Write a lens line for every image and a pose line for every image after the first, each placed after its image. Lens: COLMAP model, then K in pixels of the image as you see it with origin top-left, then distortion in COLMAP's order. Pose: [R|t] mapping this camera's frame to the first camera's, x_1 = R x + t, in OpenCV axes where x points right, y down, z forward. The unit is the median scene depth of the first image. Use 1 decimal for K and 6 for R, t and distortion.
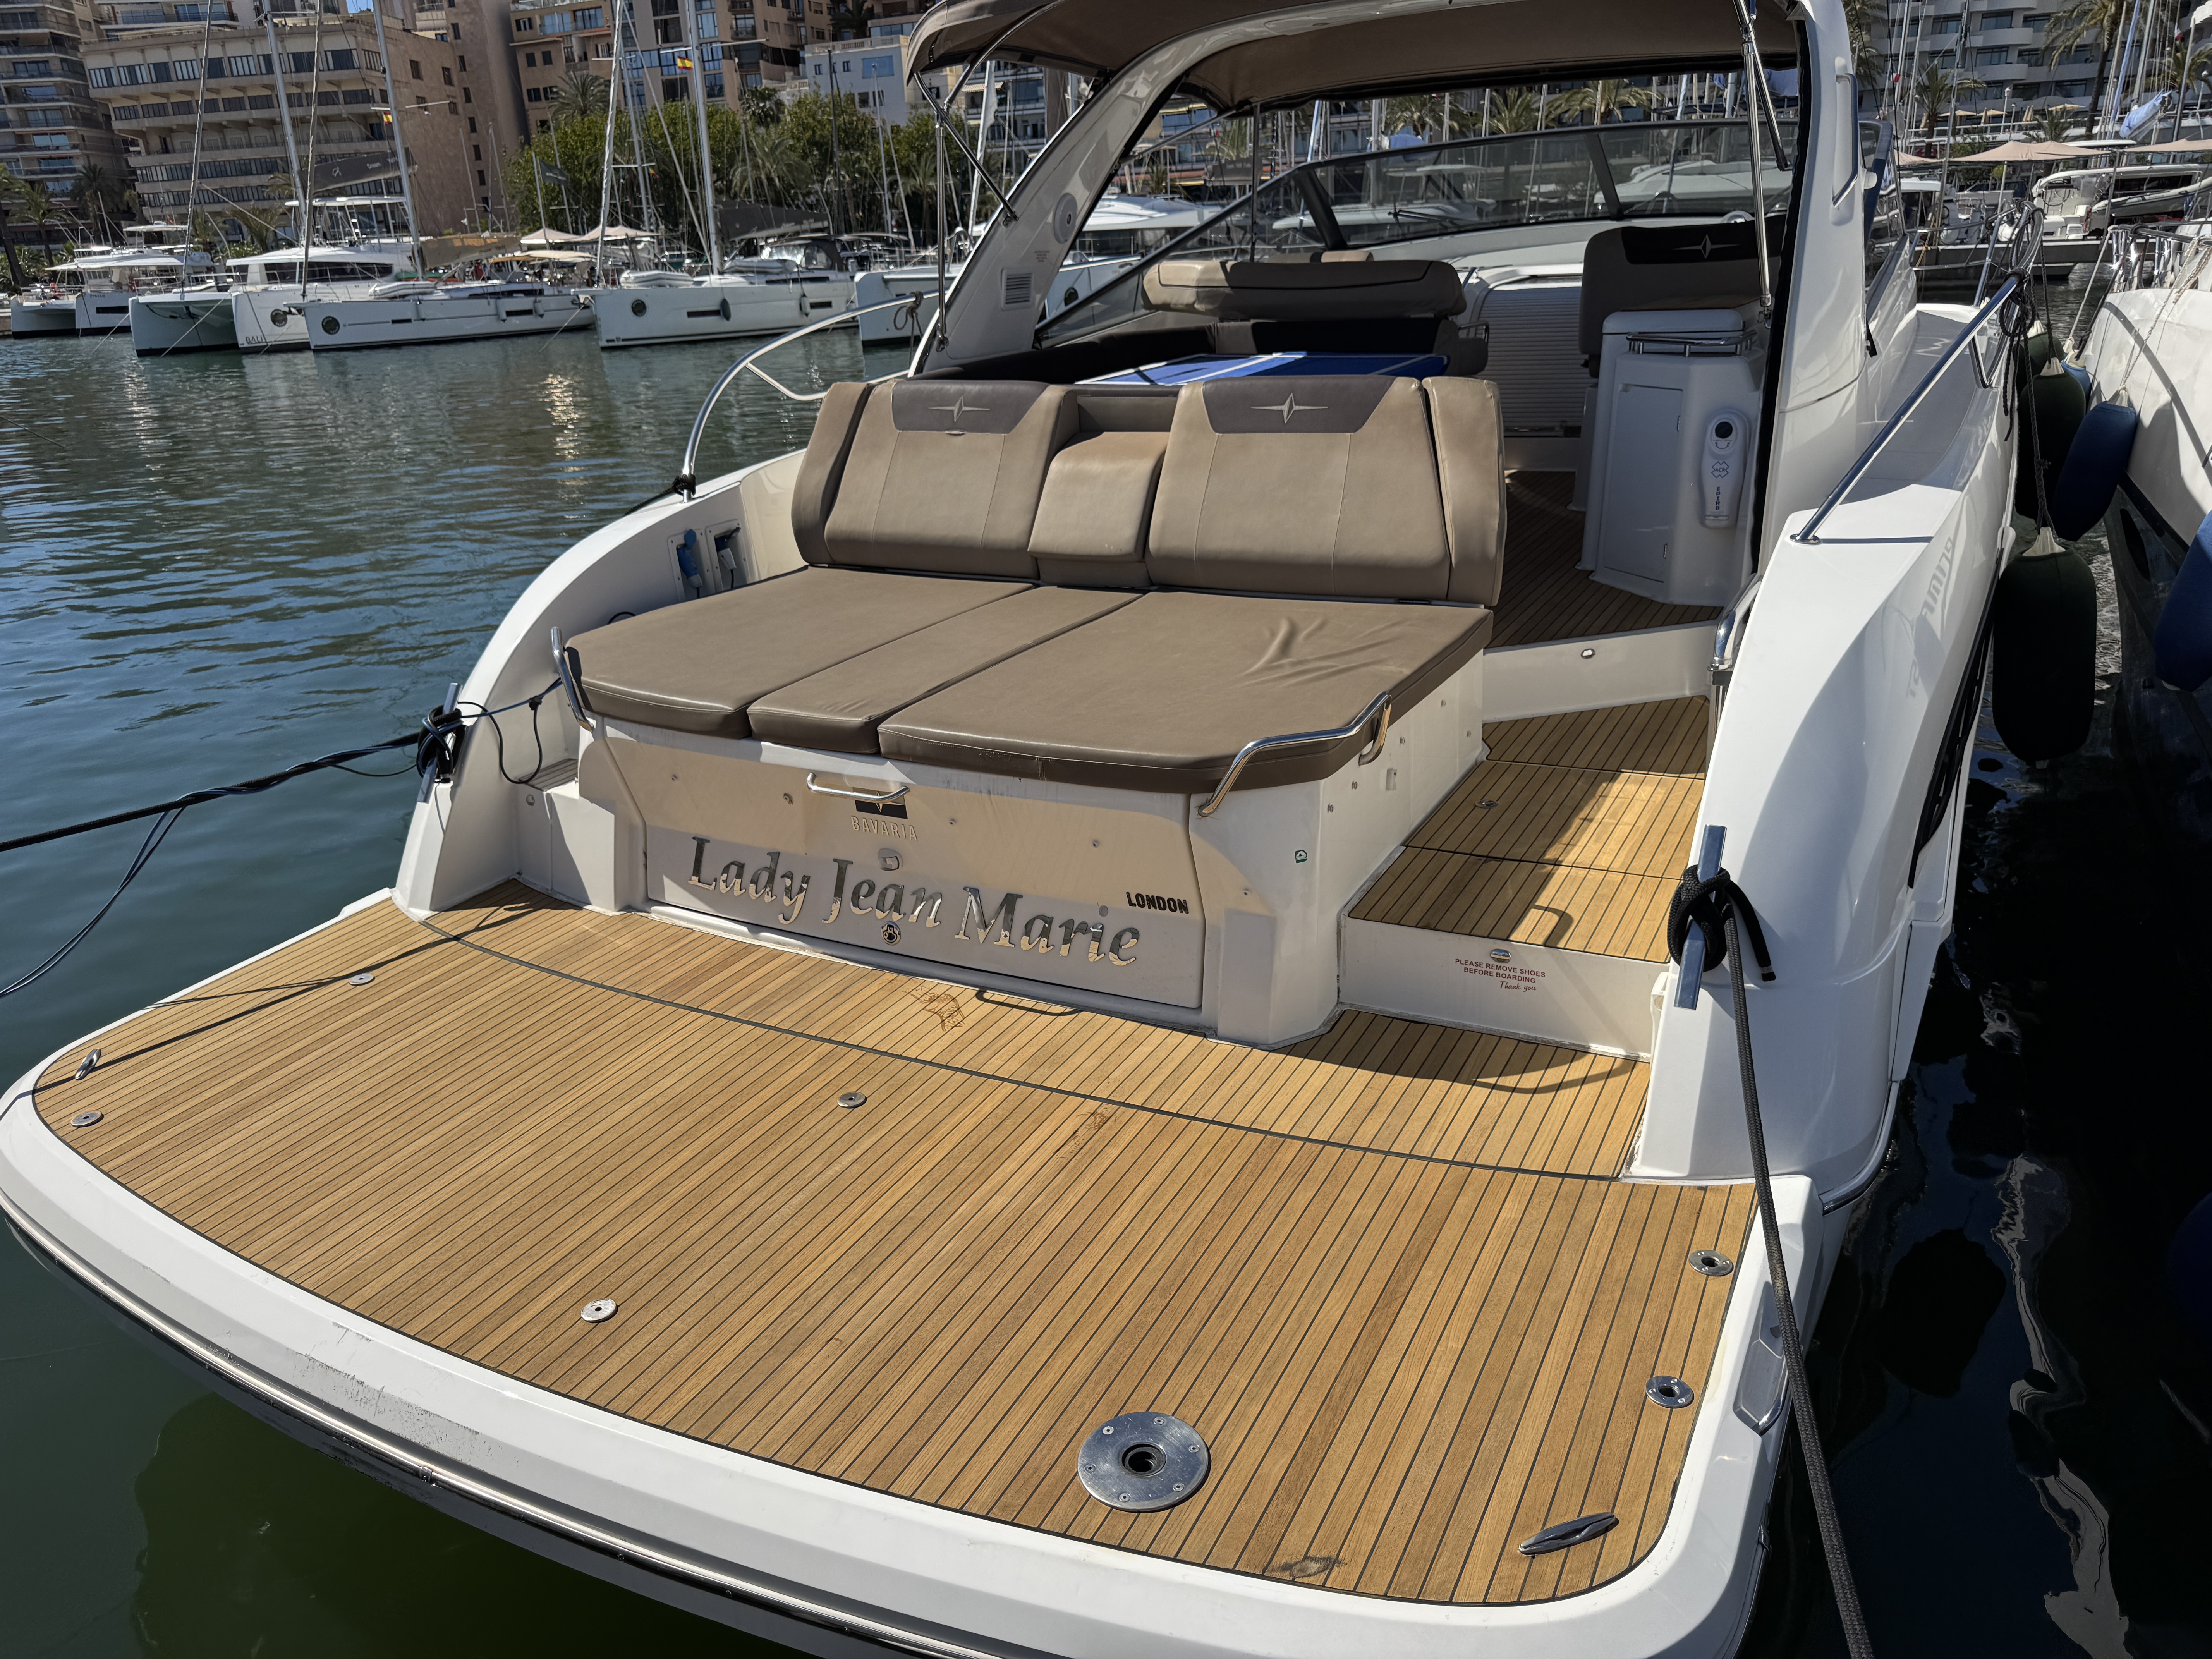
lens RADIAL K [[1583.9, 0, 1106.0], [0, 1583.9, 829.5], [0, 0, 1]] dist [0.037473, -0.036928]
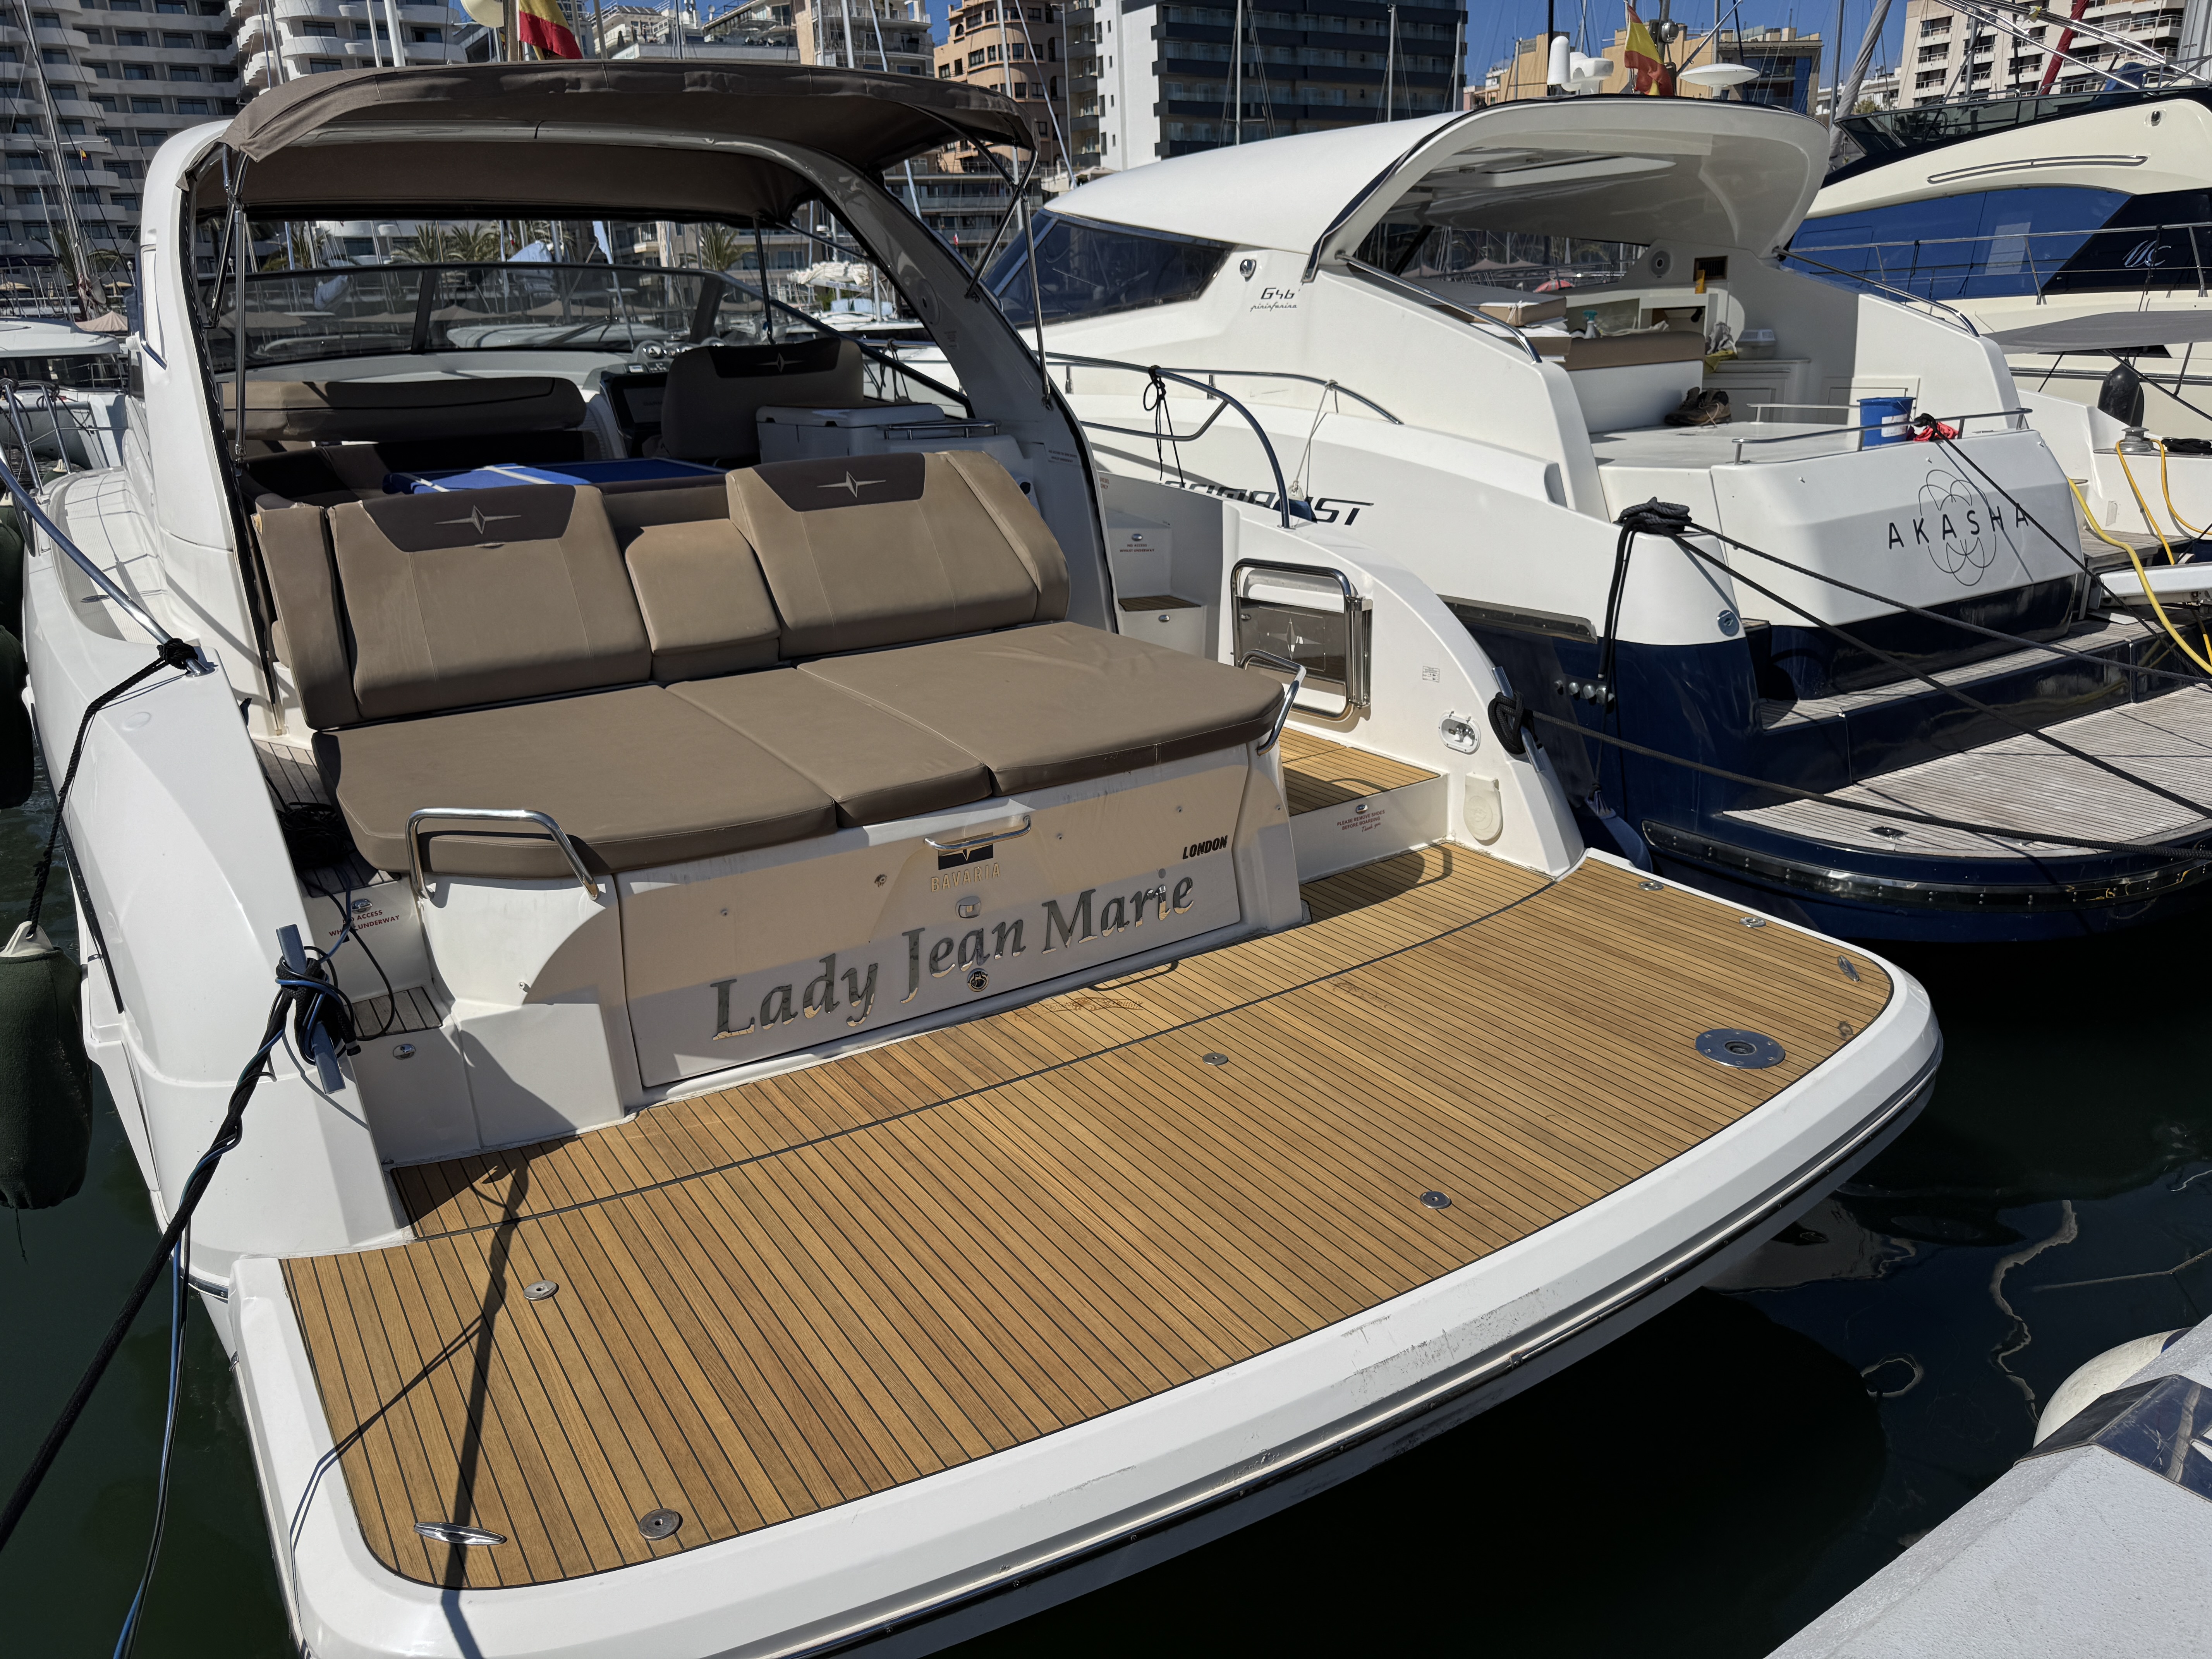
lens RADIAL K [[1583.9, 0, 1106.0], [0, 1583.9, 829.5], [0, 0, 1]] dist [0.037473, -0.036928]
pose [[0.495114, -0.243255, 0.834080, -0.920177], [0.323204, 0.942676, 0.083071, -0.083624], [-0.806475, 0.228448, 0.545353, 0.356429]]
